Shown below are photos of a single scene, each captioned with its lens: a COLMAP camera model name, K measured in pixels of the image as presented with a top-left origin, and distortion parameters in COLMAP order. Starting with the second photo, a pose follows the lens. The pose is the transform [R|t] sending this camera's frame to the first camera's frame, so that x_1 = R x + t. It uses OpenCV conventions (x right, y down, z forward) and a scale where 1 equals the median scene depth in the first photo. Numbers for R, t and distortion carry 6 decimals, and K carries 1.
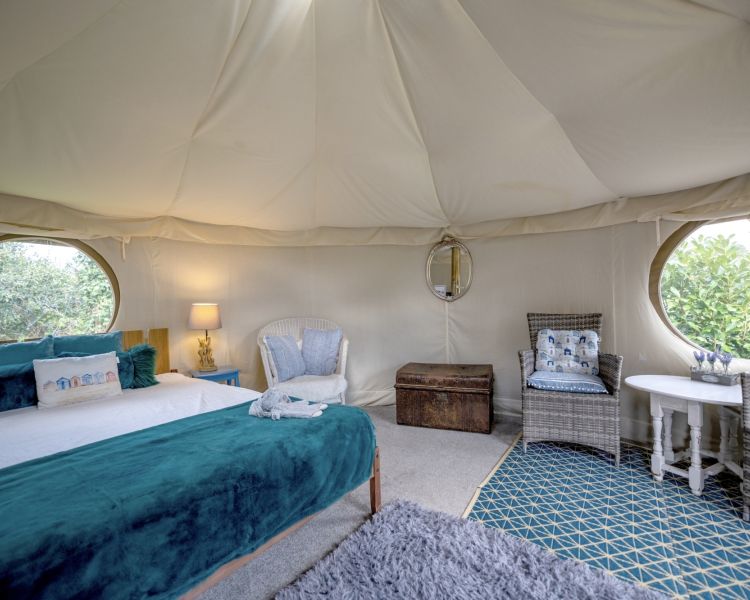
lens RADIAL K [[372.4, 0, 372.8], [0, 372.4, 296.8], [0, 0, 1]] dist [-0.001174, -0.000152]
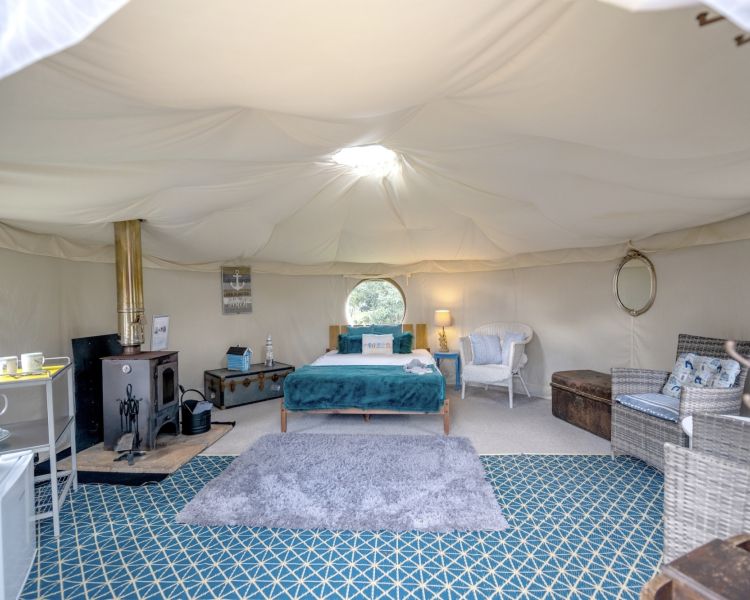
lens RADIAL K [[372.4, 0, 374.1], [0, 372.4, 301.0], [0, 0, 1]] dist [-0.001174, -0.000152]
pose [[0.534201, 0.014883, -0.845227, 0.825750], [0.008715, 0.999695, 0.023111, -0.069542], [0.845313, -0.019712, 0.533908, -0.144423]]
